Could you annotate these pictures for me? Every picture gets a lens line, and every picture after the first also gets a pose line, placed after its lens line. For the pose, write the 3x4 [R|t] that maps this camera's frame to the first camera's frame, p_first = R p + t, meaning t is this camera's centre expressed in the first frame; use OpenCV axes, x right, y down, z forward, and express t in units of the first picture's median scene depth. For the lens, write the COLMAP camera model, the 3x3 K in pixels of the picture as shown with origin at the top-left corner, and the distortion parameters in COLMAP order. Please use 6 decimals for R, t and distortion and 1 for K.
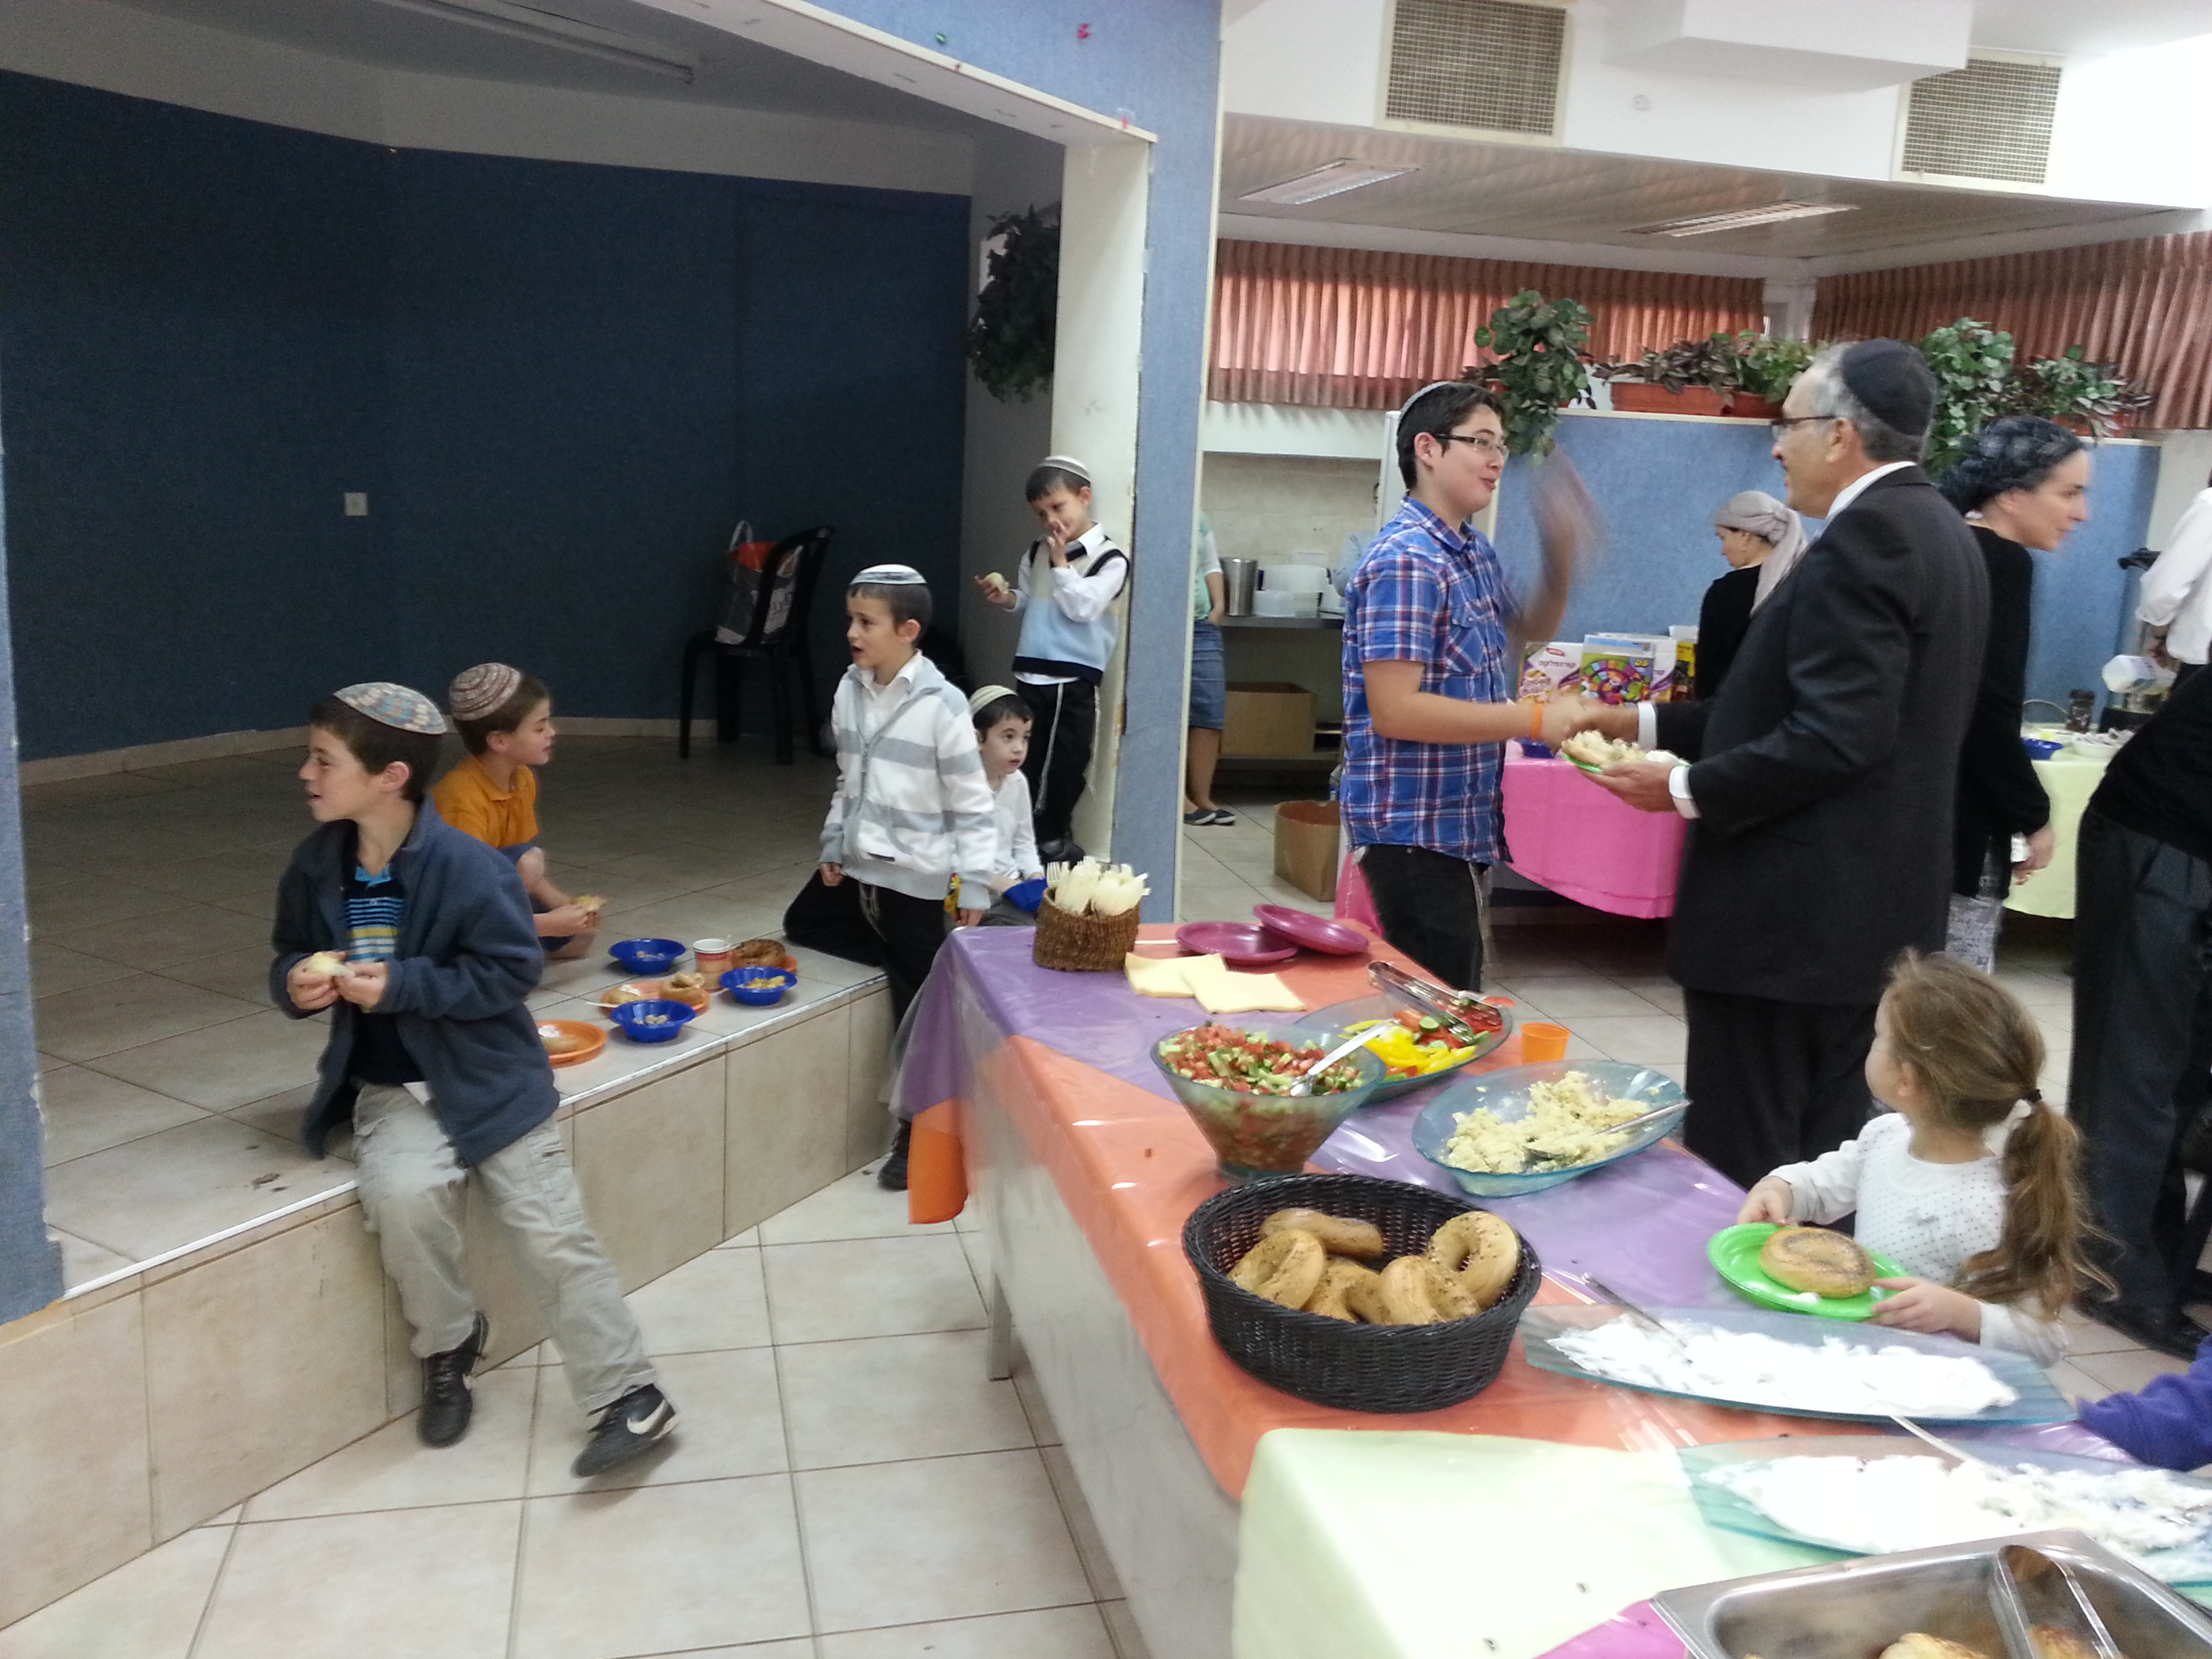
lens RADIAL K [[1769.1, 0, 1107.6], [0, 1769.1, 799.4], [0, 0, 1]] dist [0.106364, -0.156508]
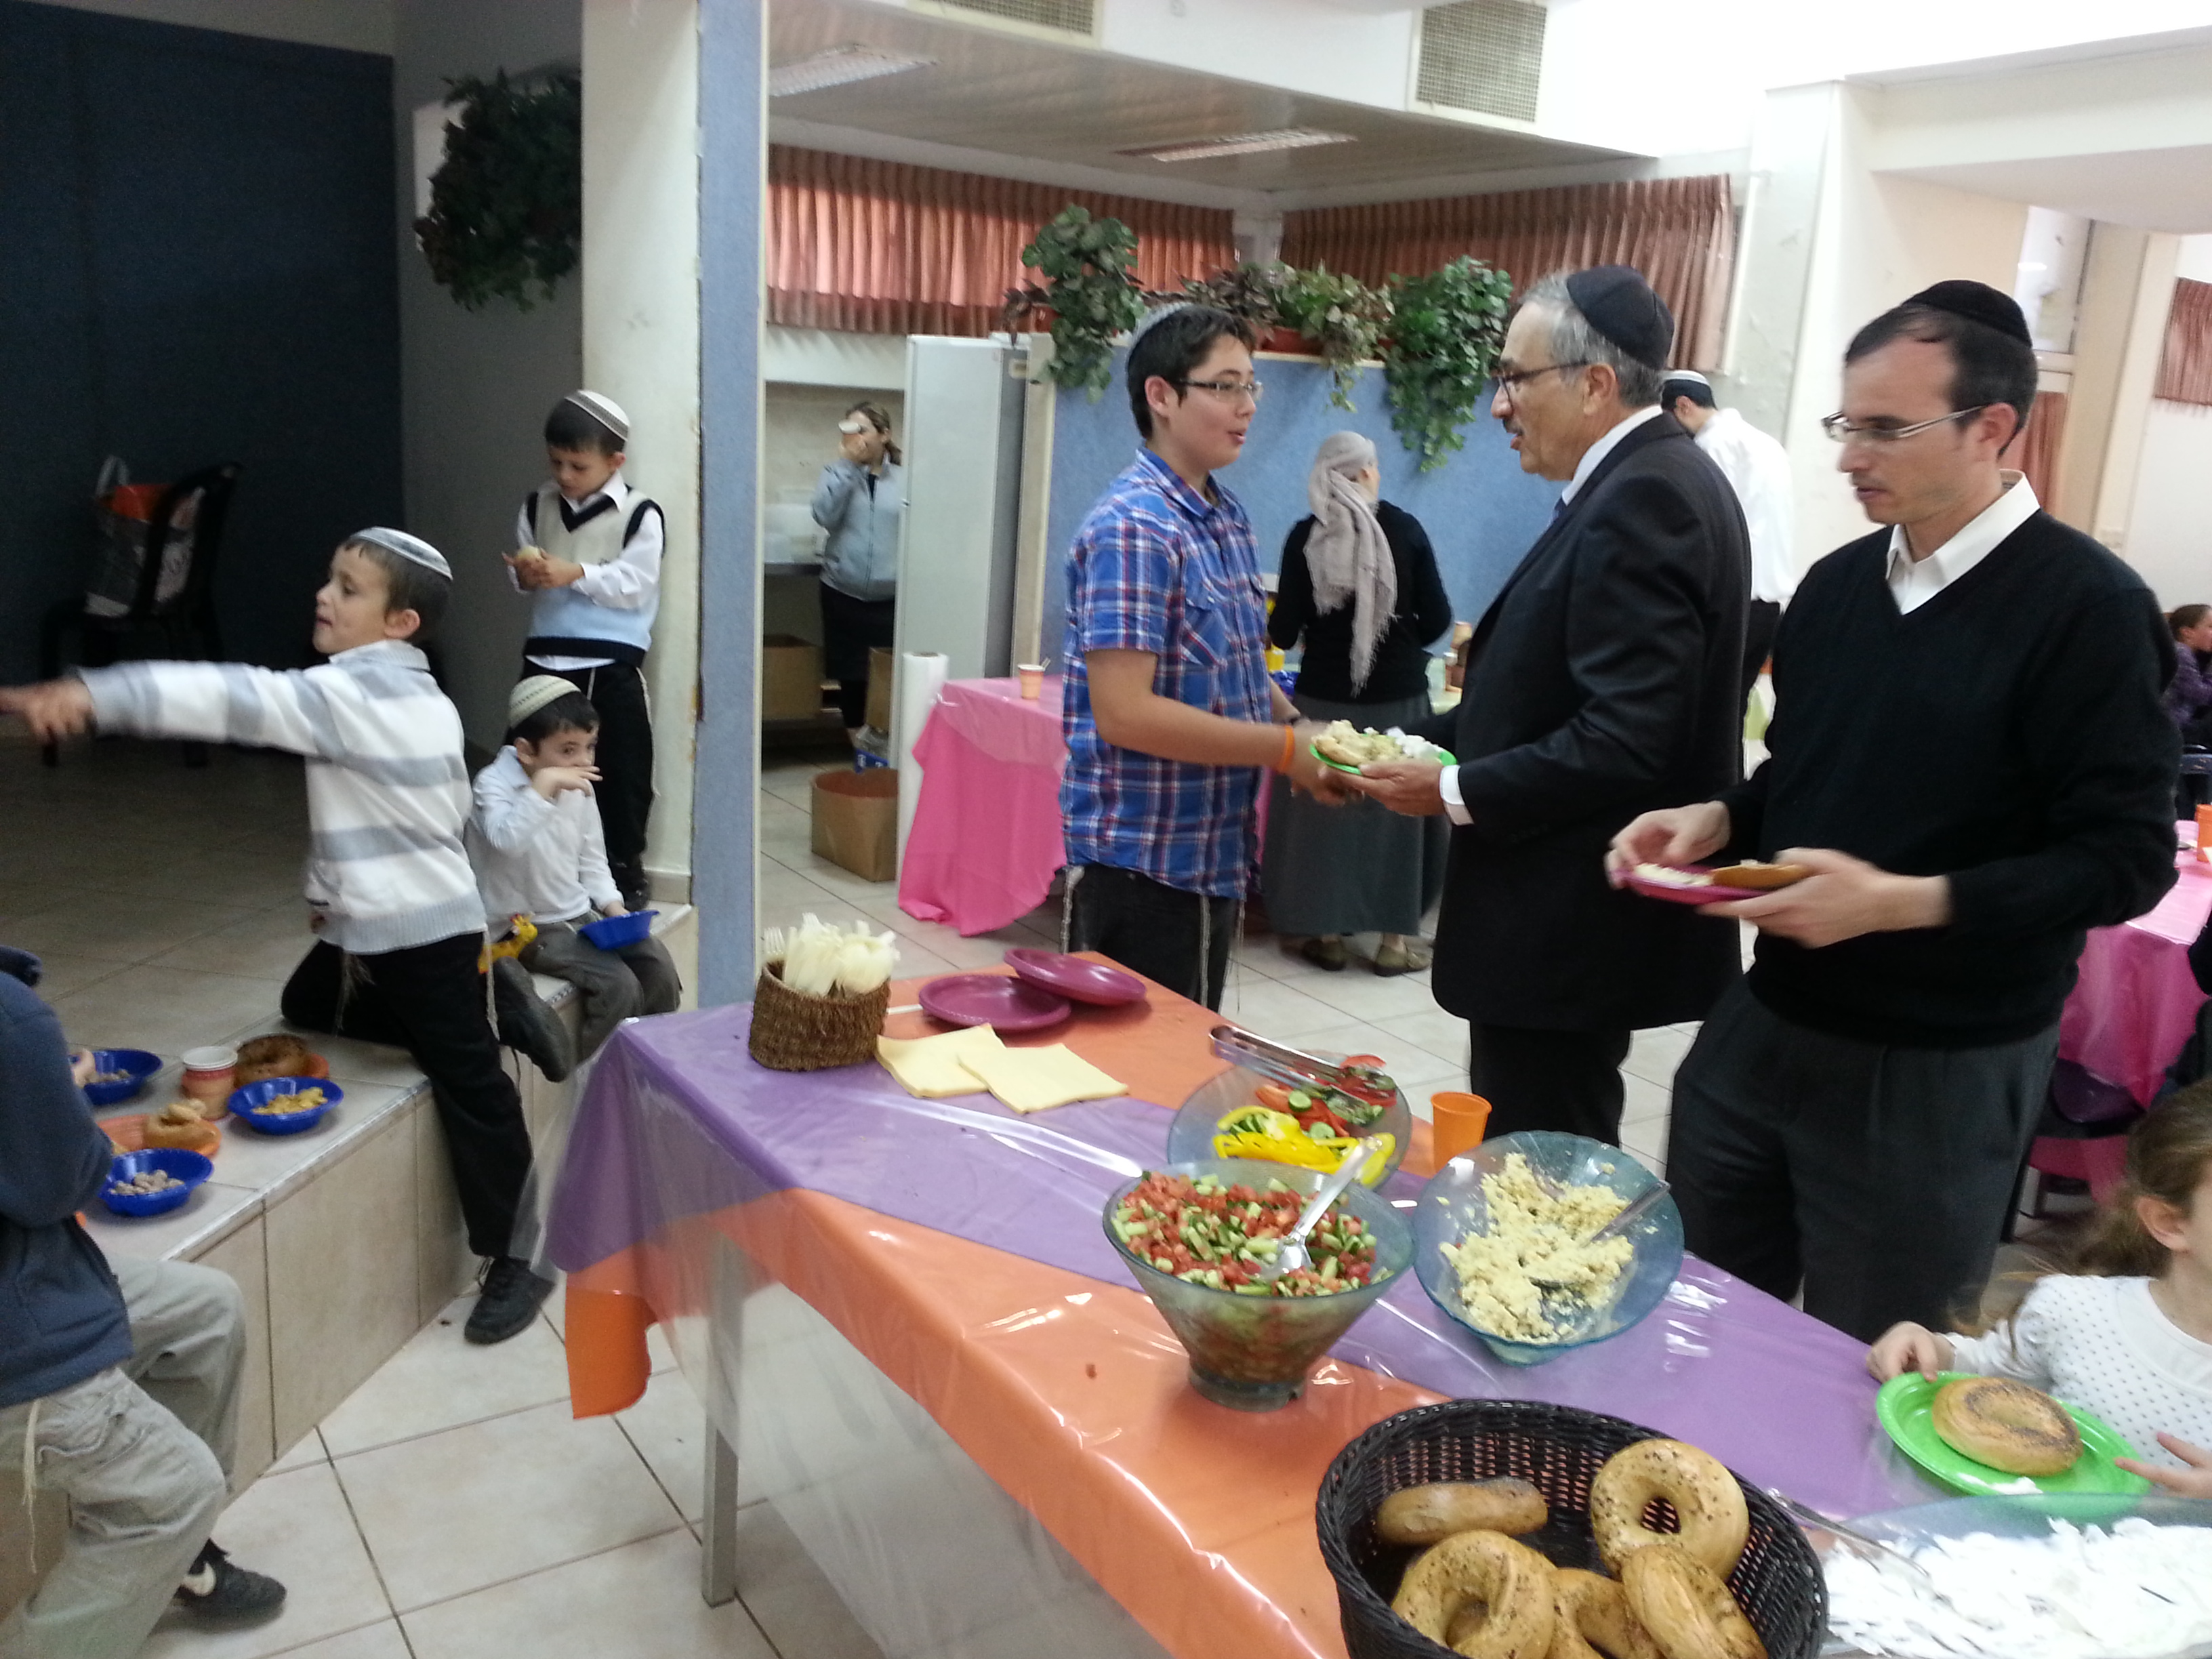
lens RADIAL K [[1770.2, 0, 1105.9], [0, 1770.2, 795.3], [0, 0, 1]] dist [0.140765, -0.244921]
pose [[0.941161, -0.065067, 0.331635, -0.073779], [0.052521, 0.997529, 0.046665, -0.025187], [-0.333852, -0.026502, 0.942253, 0.119761]]
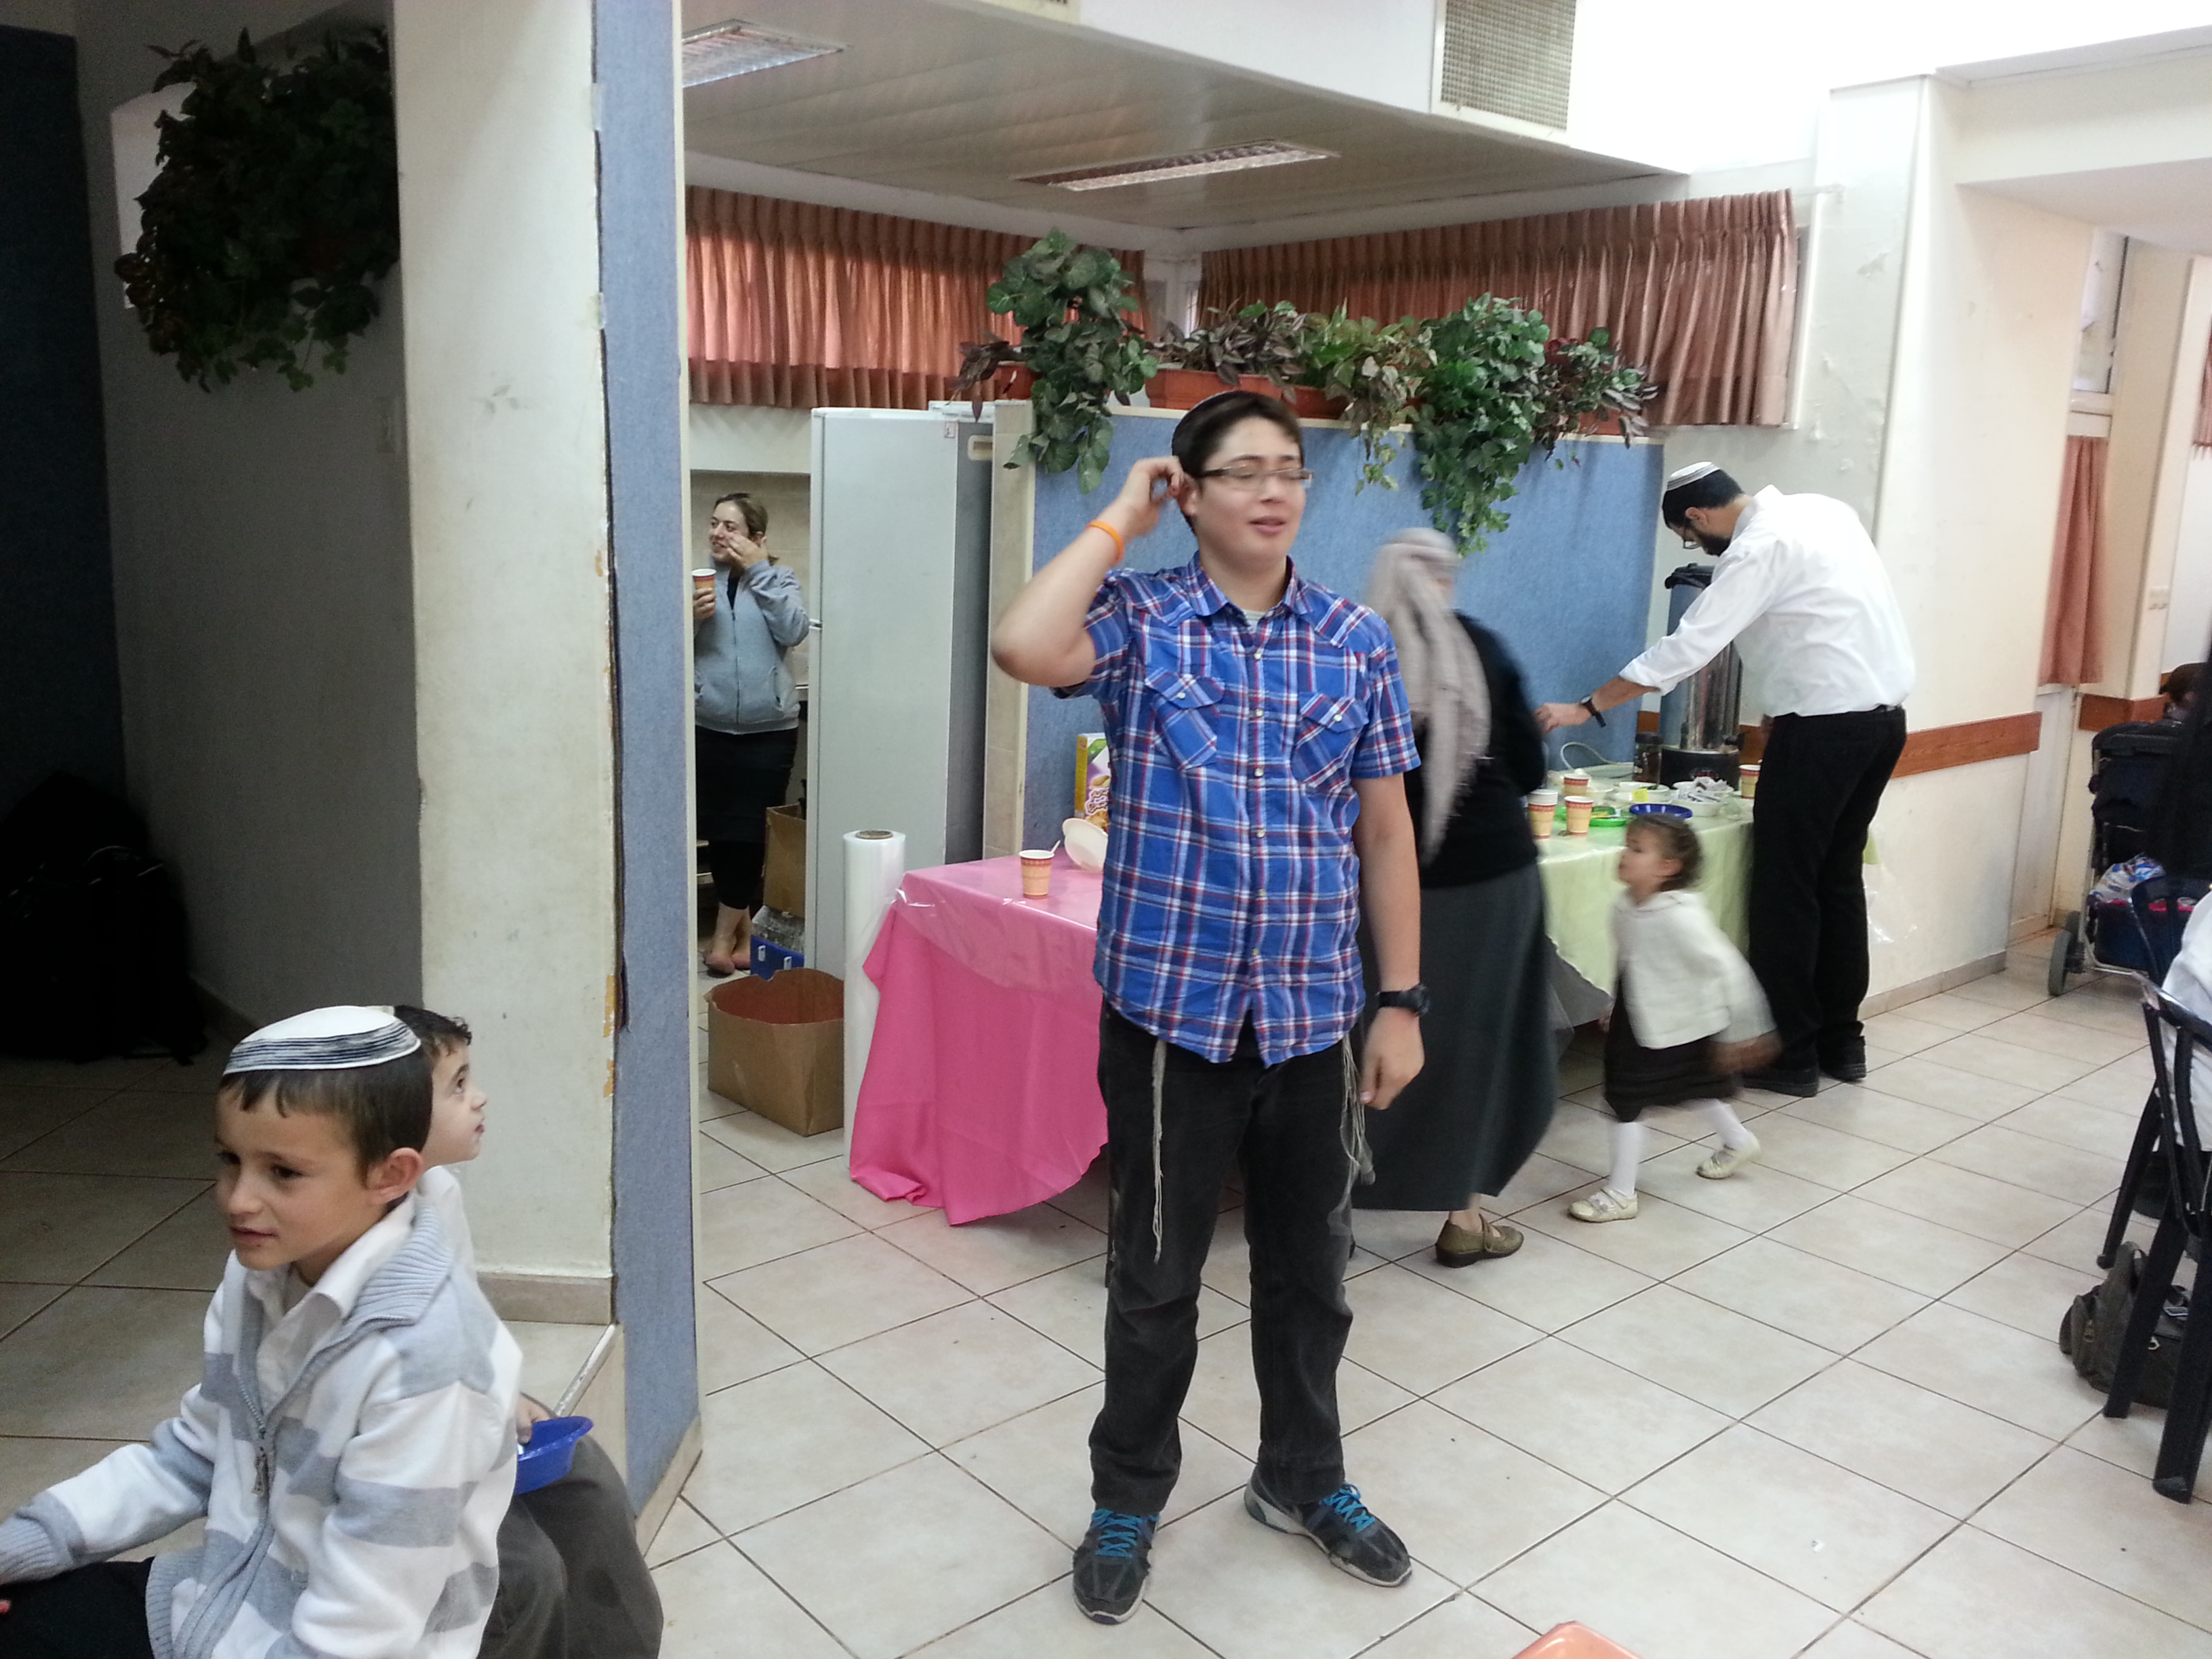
lens RADIAL K [[1769.1, 0, 1107.6], [0, 1769.1, 799.4], [0, 0, 1]] dist [0.106364, -0.156508]
pose [[0.890073, -0.103813, 0.443838, -0.072096], [0.102465, 0.994367, 0.027098, -0.084163], [-0.444151, 0.021359, 0.895697, 0.380215]]
